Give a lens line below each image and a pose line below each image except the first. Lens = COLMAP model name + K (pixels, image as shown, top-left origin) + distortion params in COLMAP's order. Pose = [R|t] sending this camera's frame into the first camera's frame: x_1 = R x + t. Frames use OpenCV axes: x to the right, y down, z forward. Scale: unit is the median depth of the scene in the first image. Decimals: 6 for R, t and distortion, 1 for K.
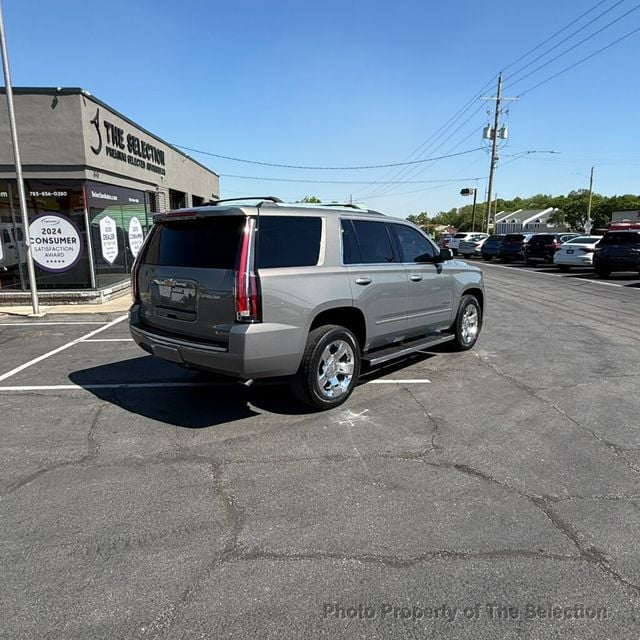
lens RADIAL K [[458.3, 0, 318.5], [0, 458.3, 317.1], [0, 0, 1]] dist [-0.000914, 0.000747]
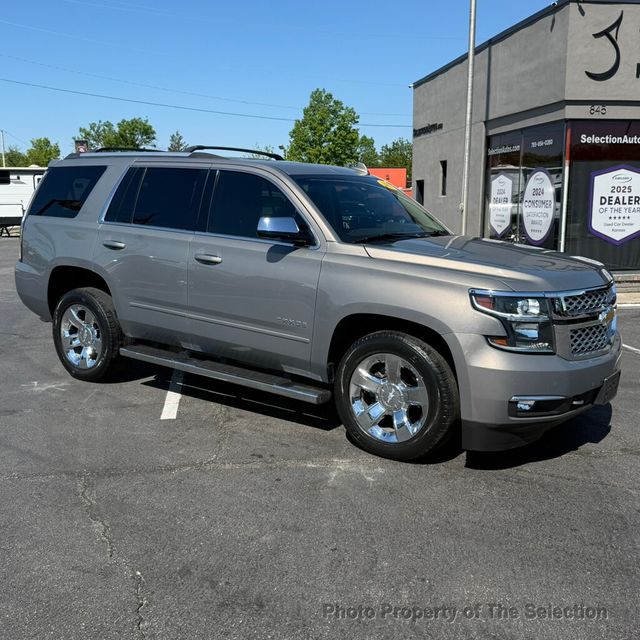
lens RADIAL K [[688.2, 0, 320.0], [0, 688.2, 320.0], [0, 0, 1]] dist [0.108266, -0.193701]
pose [[0.113267, 0.177935, -0.977502, 0.675701], [-0.193582, 0.968931, 0.153944, -0.103749], [0.974524, 0.171790, 0.144193, 0.601782]]
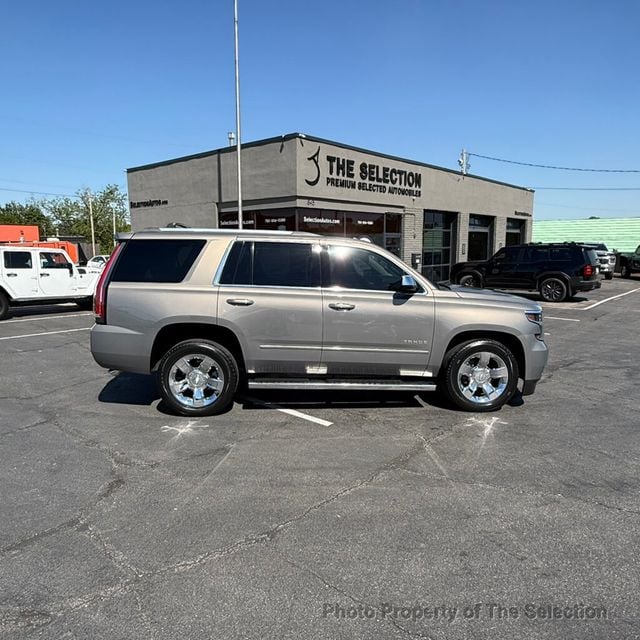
lens RADIAL K [[479.9, 0, 317.3], [0, 479.9, 318.8], [0, 0, 1]] dist [0.004541, 0.001077]
pose [[0.725622, 0.103914, -0.680202, 0.473787], [-0.134669, 0.990861, 0.007711, -0.036657], [0.674786, 0.086007, 0.732985, 0.171470]]
